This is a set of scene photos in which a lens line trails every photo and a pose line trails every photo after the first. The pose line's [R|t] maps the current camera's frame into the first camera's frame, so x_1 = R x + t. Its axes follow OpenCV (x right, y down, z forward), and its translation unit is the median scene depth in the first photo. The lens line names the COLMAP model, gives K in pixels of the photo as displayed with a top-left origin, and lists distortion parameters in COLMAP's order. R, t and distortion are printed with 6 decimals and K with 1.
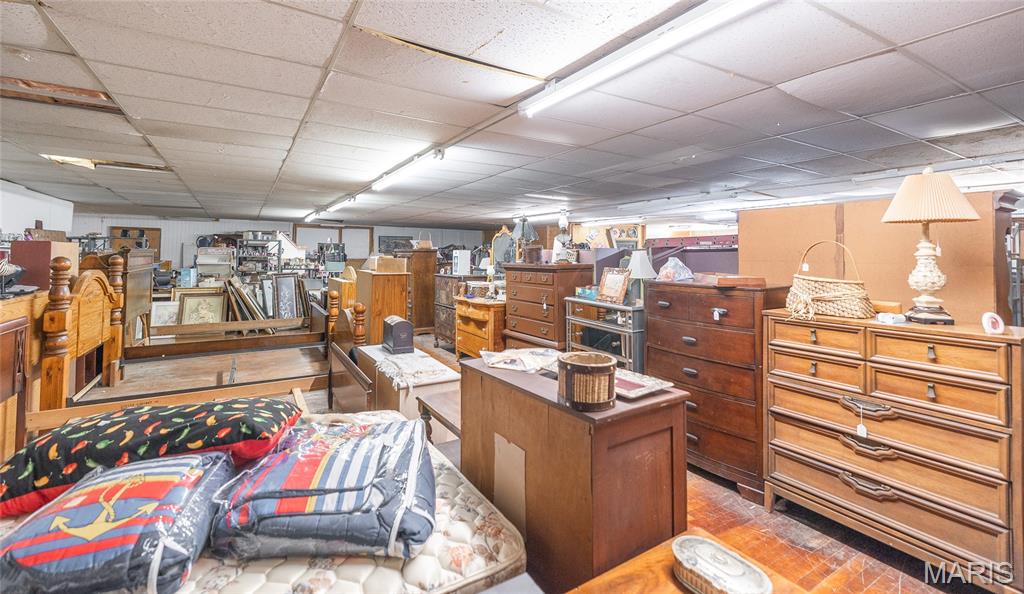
lens RADIAL K [[440.0, 0, 507.9], [0, 440.0, 261.7], [0, 0, 1]] dist [-0.000623, 0.000056]
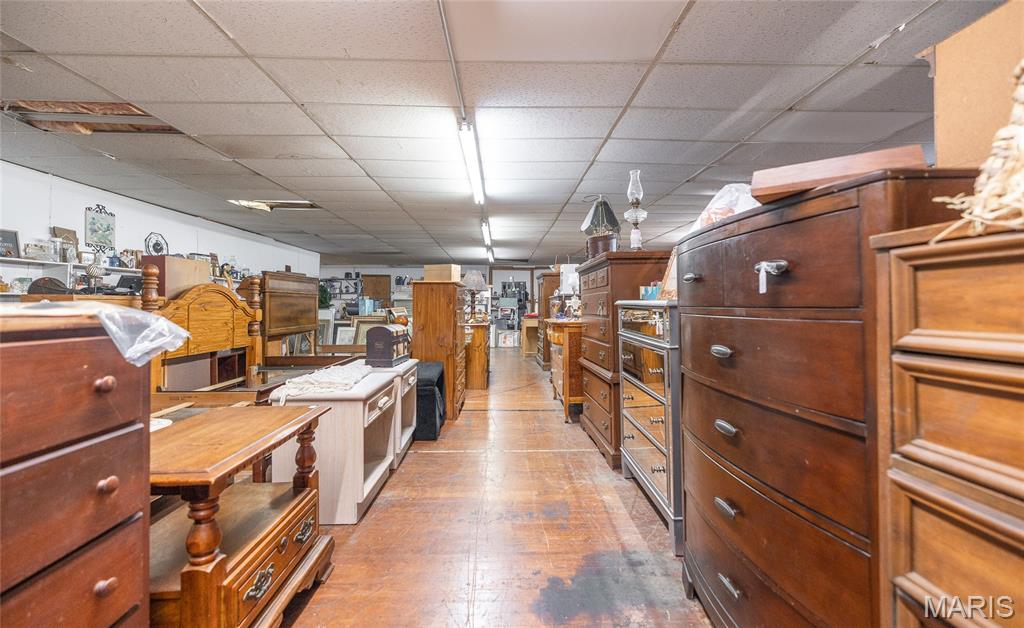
lens RADIAL K [[435.3, 0, 512.0], [0, 435.3, 314.0], [0, 0, 1]] dist [-0.001762, -0.000093]
pose [[0.865377, -0.003255, -0.501110, 0.334078], [0.004186, 0.999991, 0.000734, 0.104761], [0.501103, -0.002733, 0.865383, 0.407828]]
